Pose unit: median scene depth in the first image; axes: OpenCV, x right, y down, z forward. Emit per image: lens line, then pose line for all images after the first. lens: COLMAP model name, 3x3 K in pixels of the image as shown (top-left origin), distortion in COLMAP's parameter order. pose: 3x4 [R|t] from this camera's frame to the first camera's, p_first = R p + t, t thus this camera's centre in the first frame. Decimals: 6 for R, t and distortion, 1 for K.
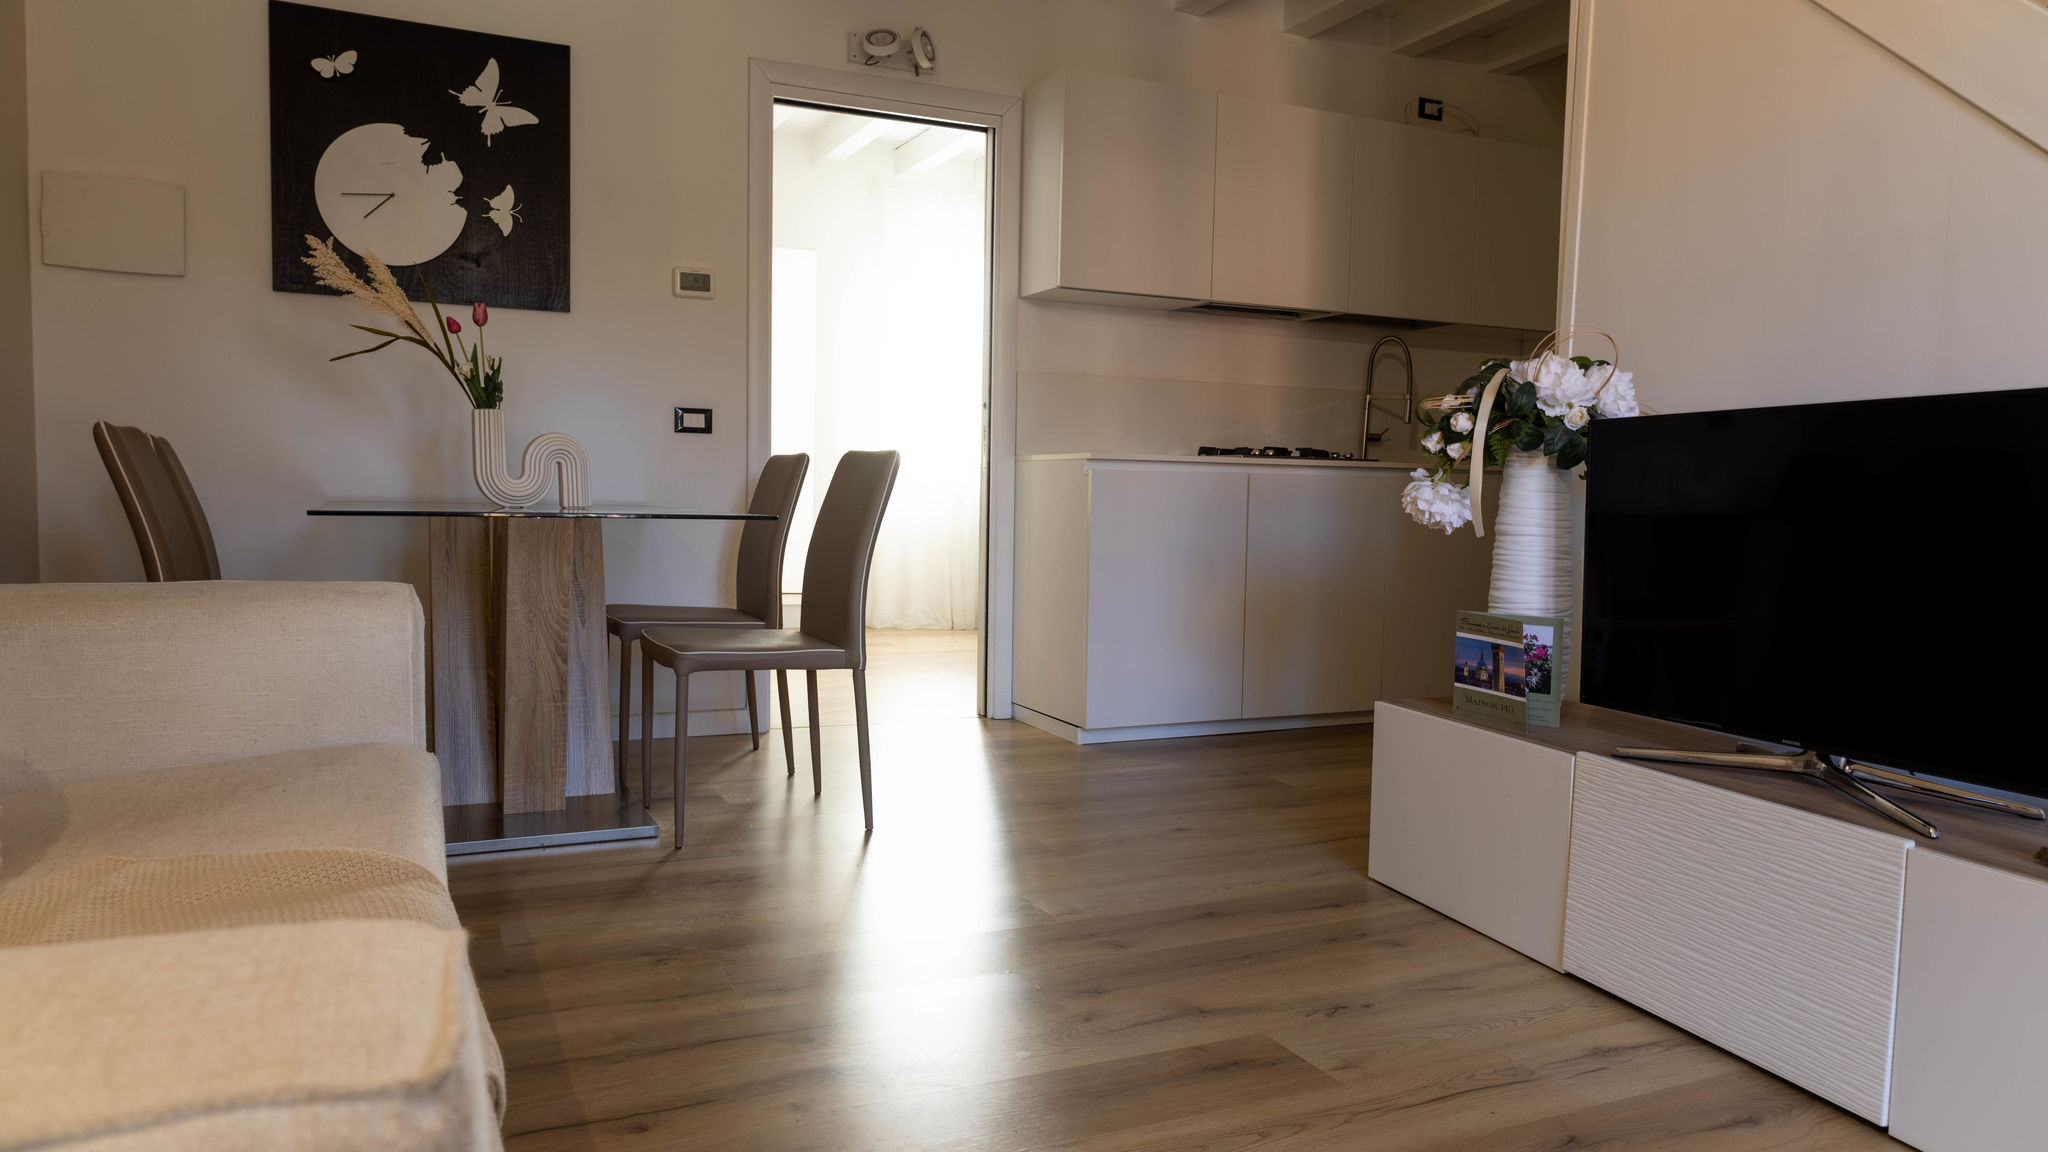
lens RADIAL K [[1335.7, 0, 1027.4], [0, 1335.7, 575.9], [0, 0, 1]] dist [-0.001315, 0.003463]
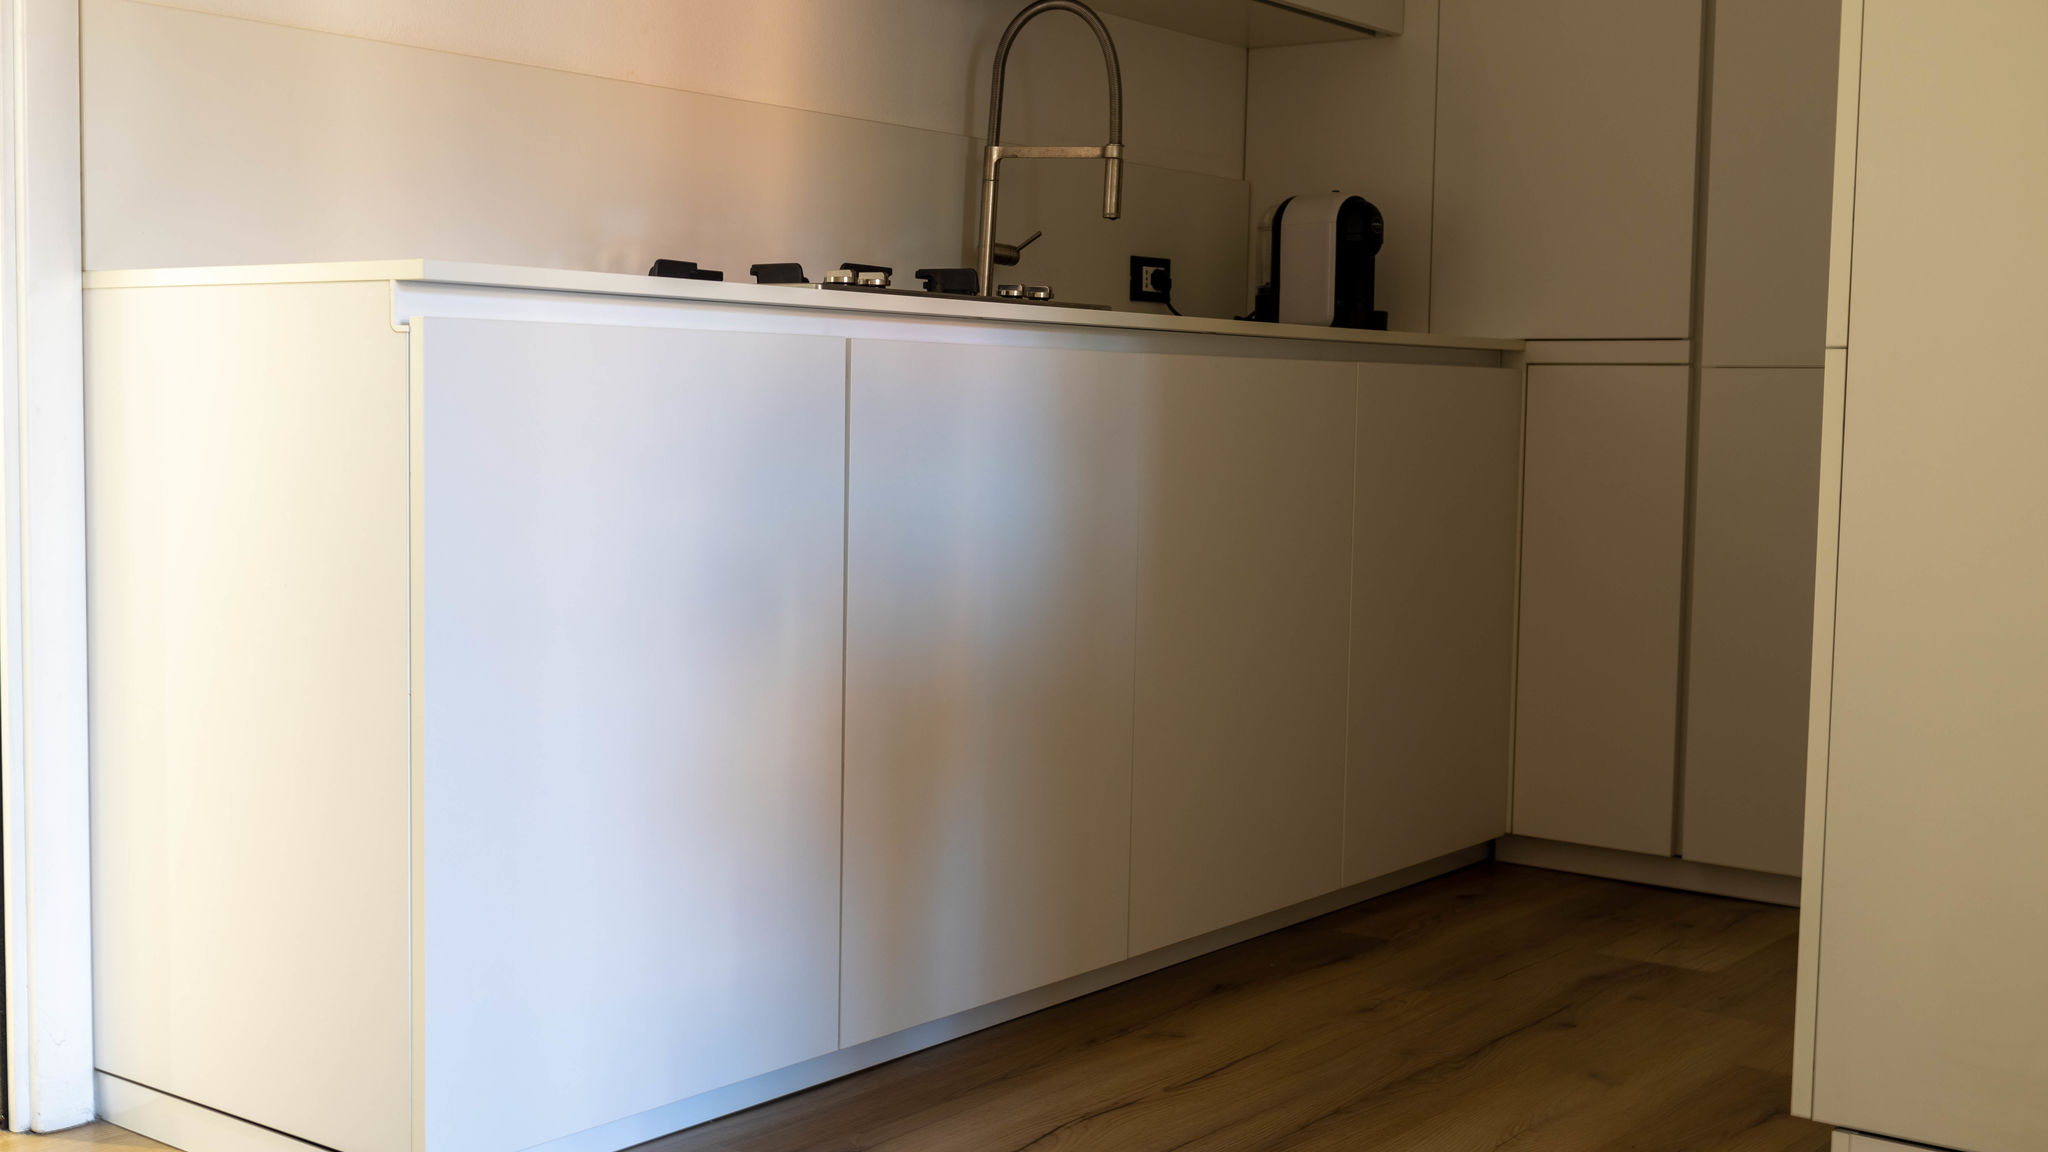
lens RADIAL K [[2297.2, 0, 1024.2], [0, 2297.2, 576.0], [0, 0, 1]] dist [-0.008018, 0.000000]
pose [[0.884814, -0.035518, 0.464589, -0.078270], [0.025952, 0.999299, 0.026973, -0.035210], [-0.465222, -0.011809, 0.885115, 0.526072]]
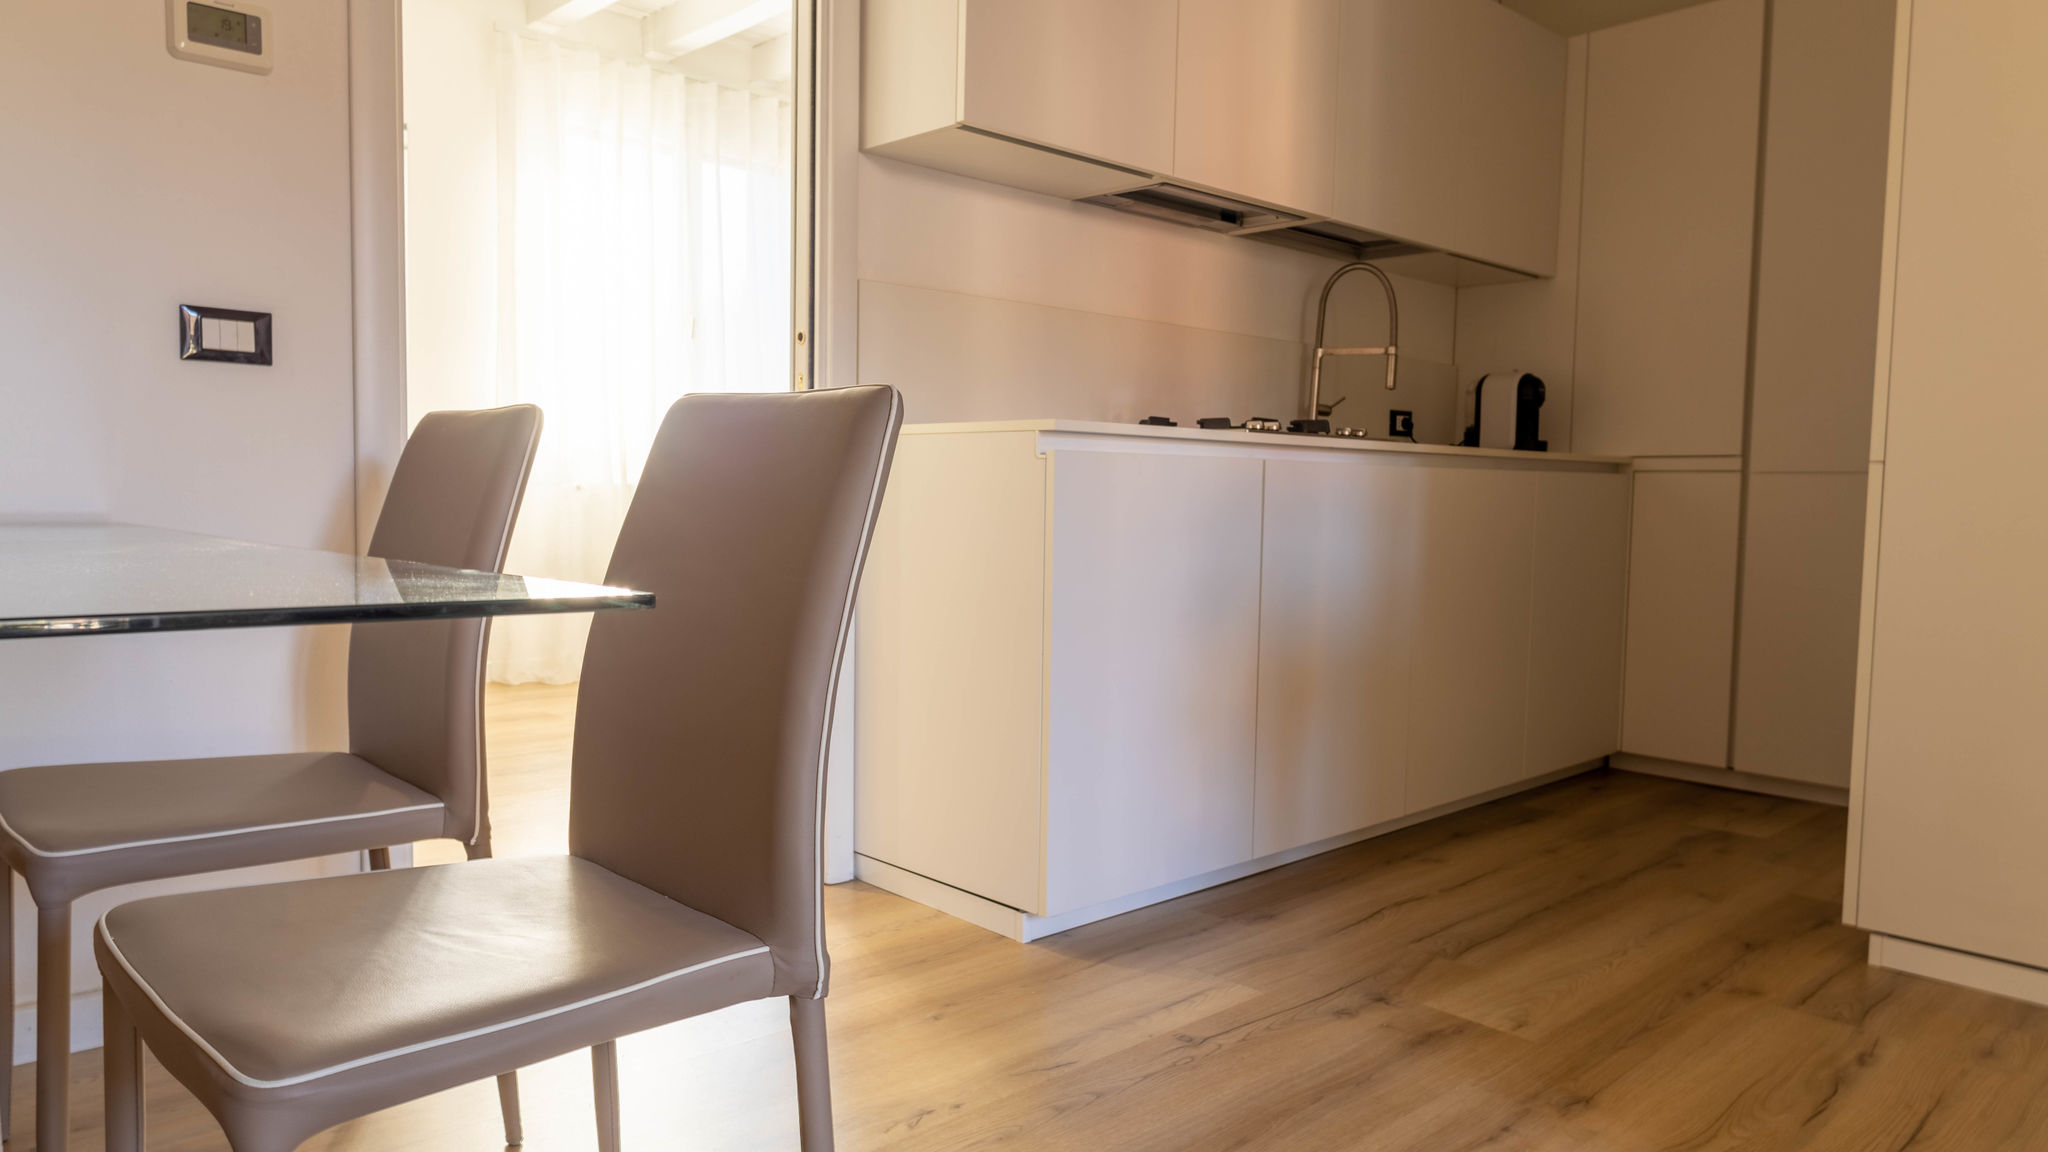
lens RADIAL K [[1335.7, 0, 1026.4], [0, 1335.7, 572.8], [0, 0, 1]] dist [-0.001315, 0.003463]
pose [[0.949985, -0.020087, 0.311649, -0.145583], [0.018805, 0.999798, 0.007119, -0.036030], [-0.311729, -0.000902, 0.950170, 0.521377]]
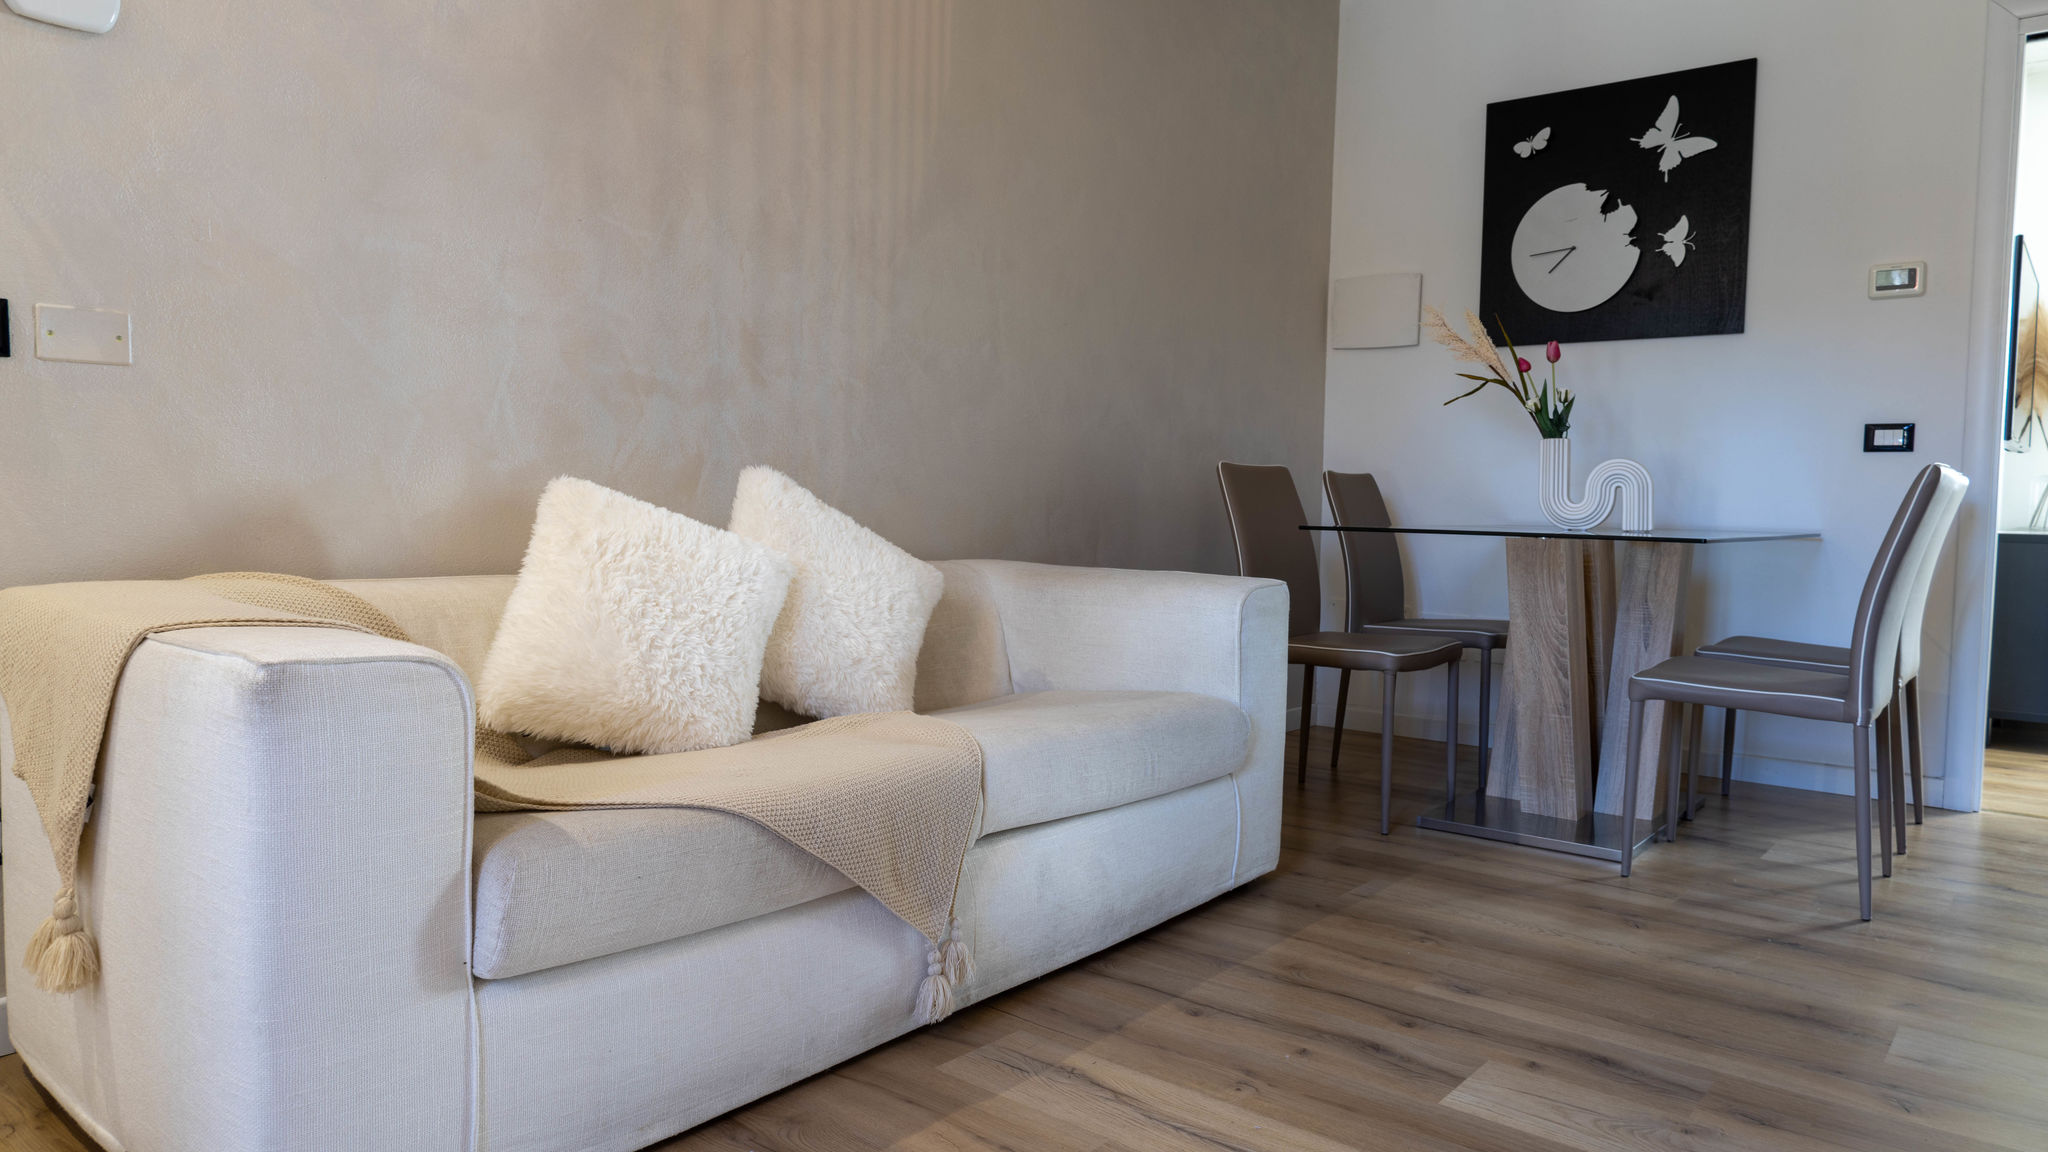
lens RADIAL K [[1335.7, 0, 1023.8], [0, 1335.7, 576.1], [0, 0, 1]] dist [-0.001315, 0.003463]
pose [[0.425992, 0.043071, -0.903701, 0.329742], [-0.066705, 0.997643, 0.016105, -0.002216], [0.902264, 0.053420, 0.427861, 0.129211]]
